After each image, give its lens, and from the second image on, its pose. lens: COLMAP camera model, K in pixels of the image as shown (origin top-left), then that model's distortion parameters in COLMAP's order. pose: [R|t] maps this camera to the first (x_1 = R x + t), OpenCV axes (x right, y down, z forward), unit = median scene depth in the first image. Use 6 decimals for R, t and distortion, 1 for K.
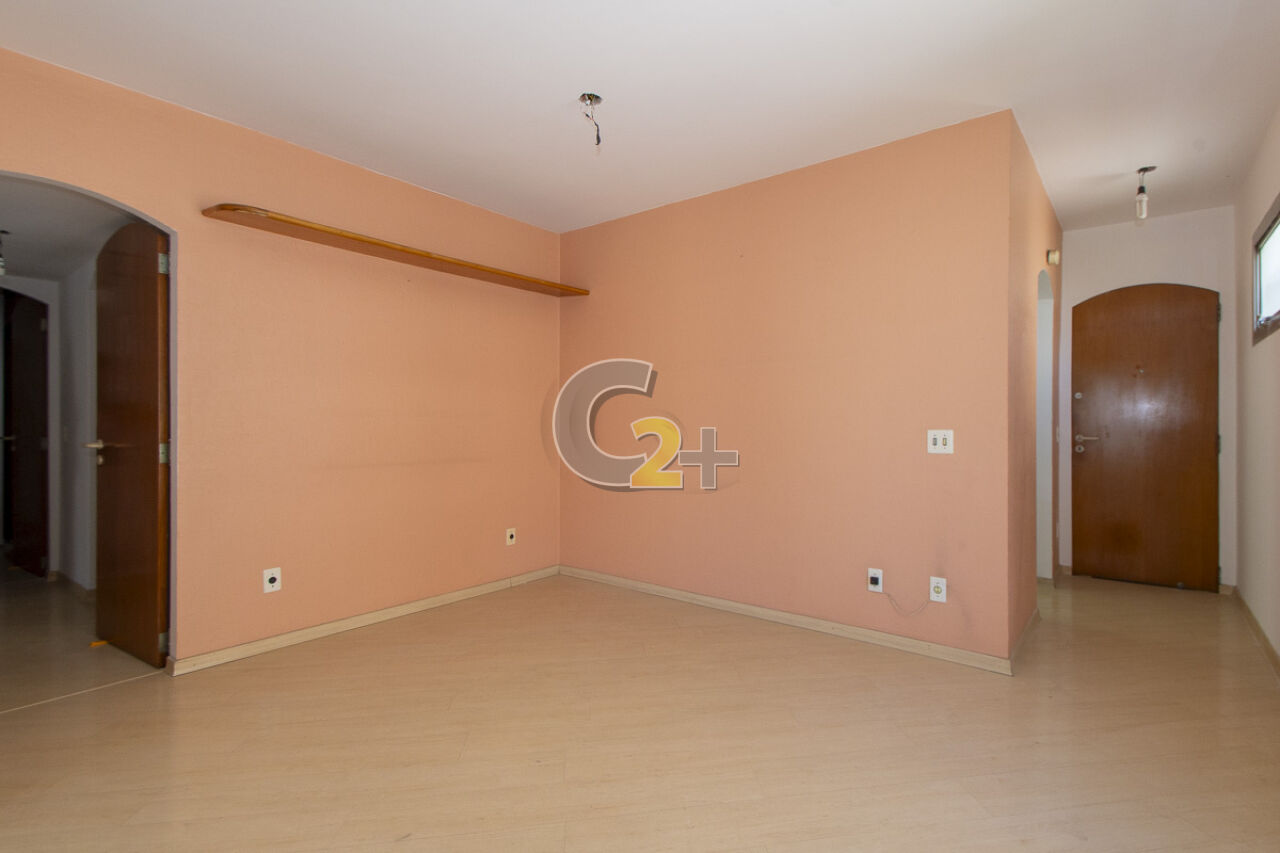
lens RADIAL K [[648.2, 0, 640.0], [0, 648.2, 426.5], [0, 0, 1]] dist [0.001050, -0.000359]
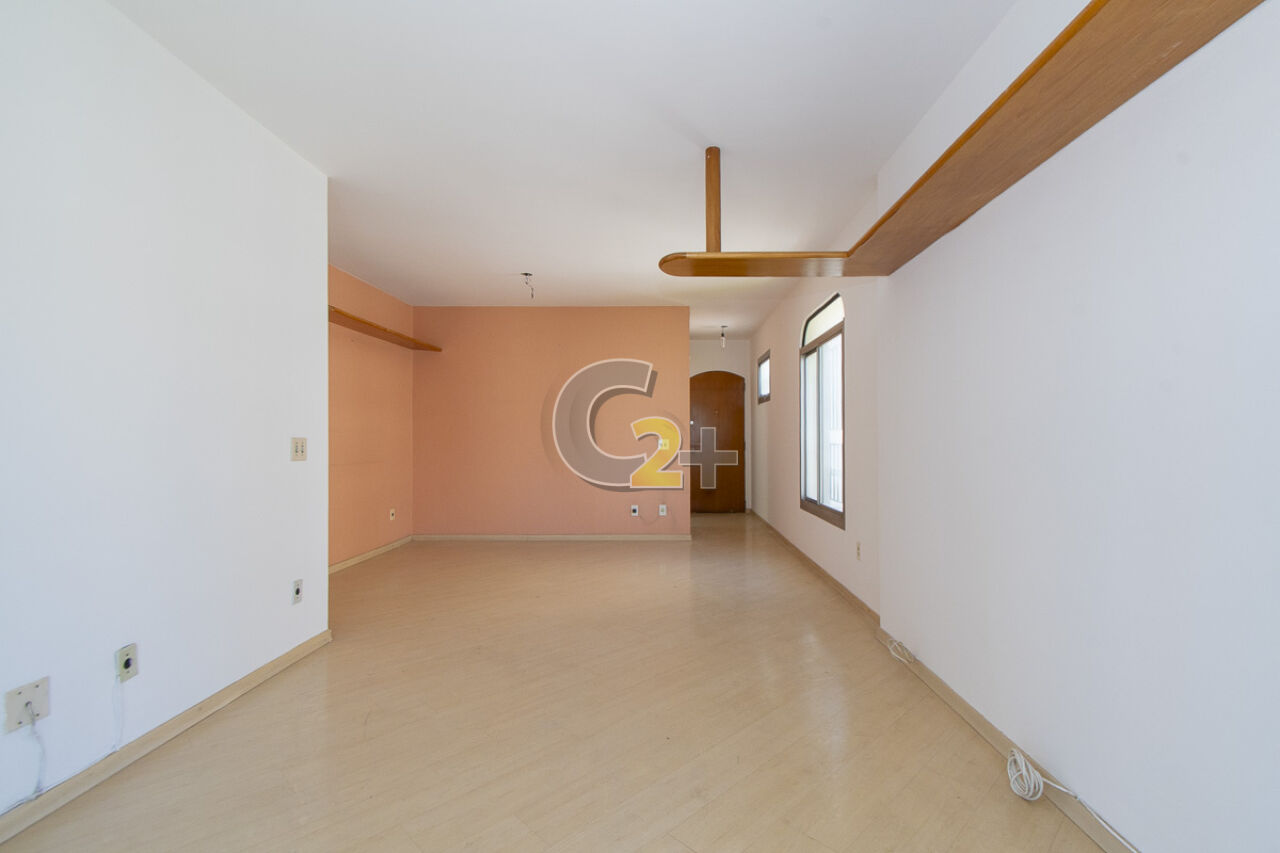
lens RADIAL K [[773.1, 0, 640.0], [0, 773.1, 426.5], [0, 0, 1]] dist [-0.000818, -0.000035]
pose [[0.793615, 0.006785, 0.608382, -1.024343], [0.002471, 0.999894, -0.014375, -0.002397], [-0.608415, 0.012912, 0.793514, -0.902656]]
